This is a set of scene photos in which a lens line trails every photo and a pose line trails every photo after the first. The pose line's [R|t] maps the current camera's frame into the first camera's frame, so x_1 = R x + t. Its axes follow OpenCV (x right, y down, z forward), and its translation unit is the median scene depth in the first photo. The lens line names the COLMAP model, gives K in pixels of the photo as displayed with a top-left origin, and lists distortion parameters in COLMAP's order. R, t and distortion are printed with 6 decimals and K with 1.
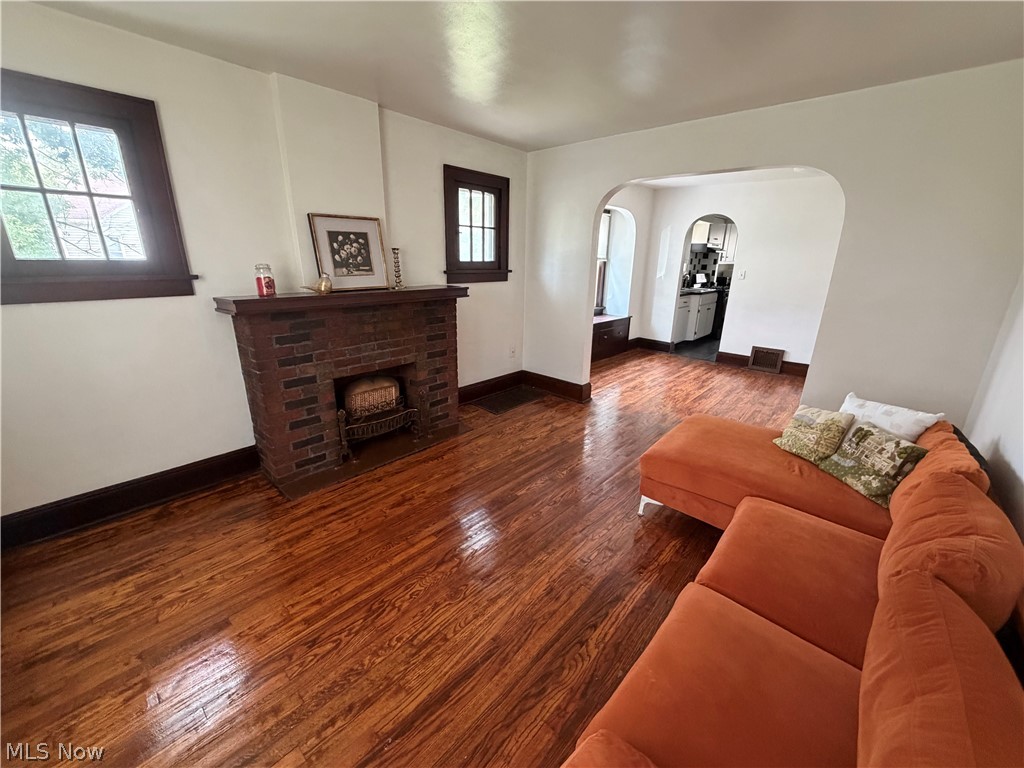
lens RADIAL K [[419.2, 0, 528.1], [0, 419.2, 380.9], [0, 0, 1]] dist [0.000423, 0.000067]
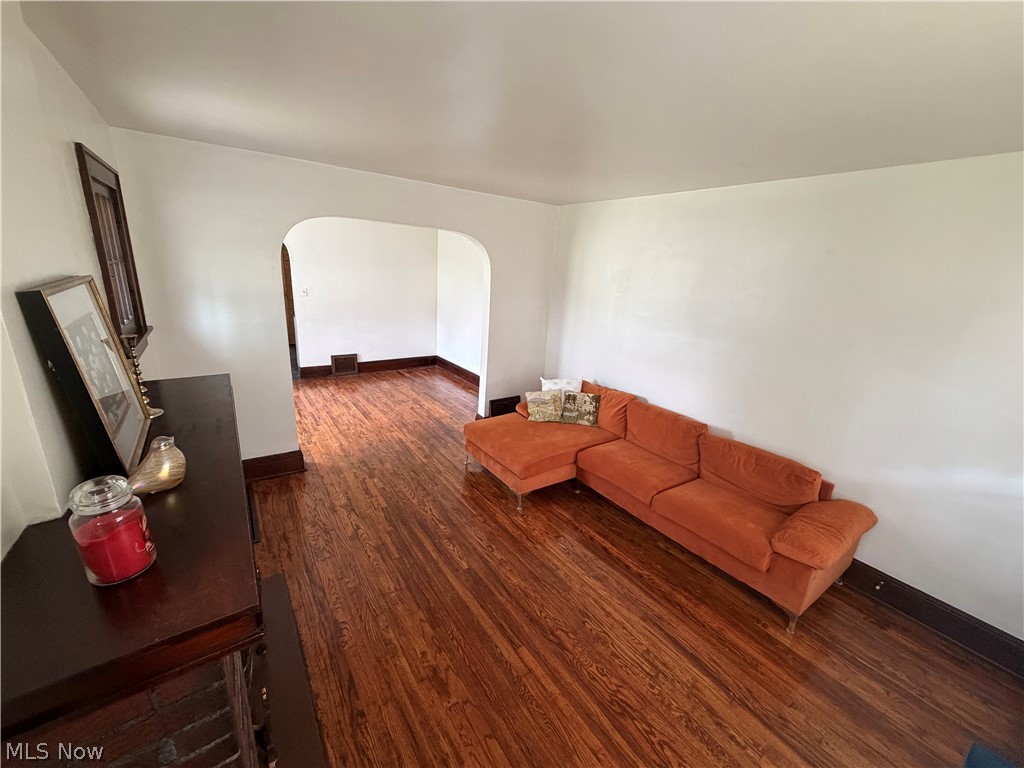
lens RADIAL K [[401.3, 0, 512.0], [0, 401.3, 384.0], [0, 0, 1]] dist [0.000310, -0.000081]
pose [[0.236335, -0.279375, 0.930643, -0.904505], [0.219309, 0.948397, 0.229011, -0.389512], [-0.946599, 0.149975, 0.285409, 0.698231]]
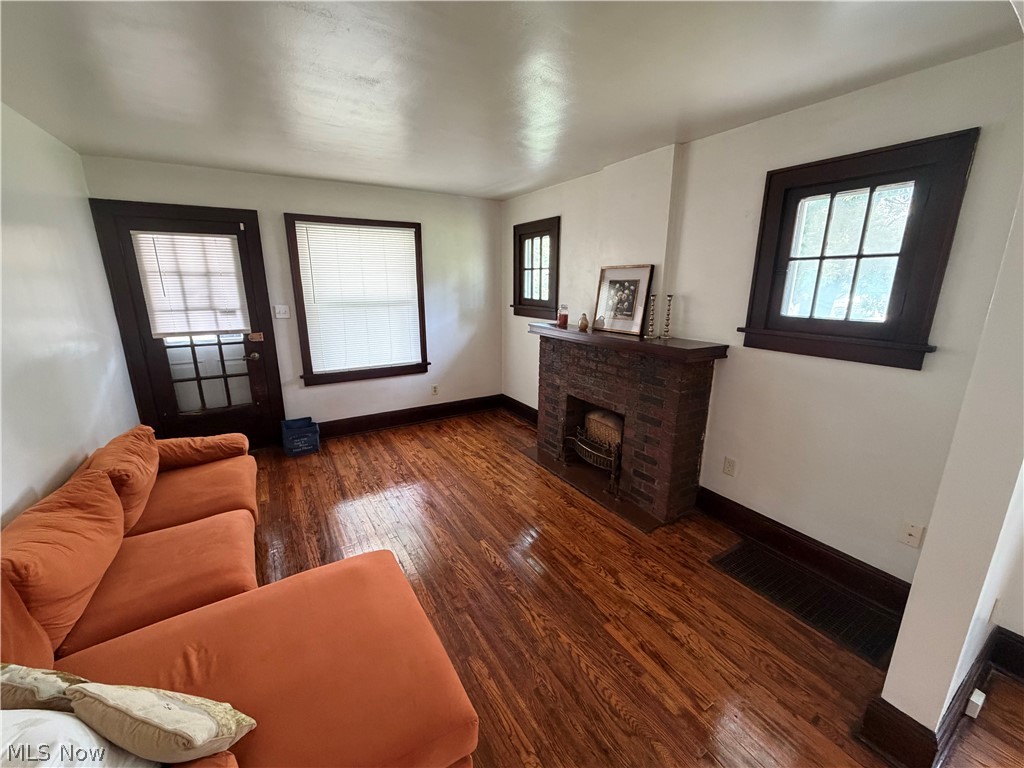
lens RADIAL K [[401.3, 0, 512.0], [0, 401.3, 384.0], [0, 0, 1]] dist [0.000310, -0.000081]
pose [[-0.303773, 0.191256, -0.933350, 0.900393], [-0.310925, 0.906108, 0.286869, -0.411407], [0.900582, 0.377345, -0.215785, 1.374779]]
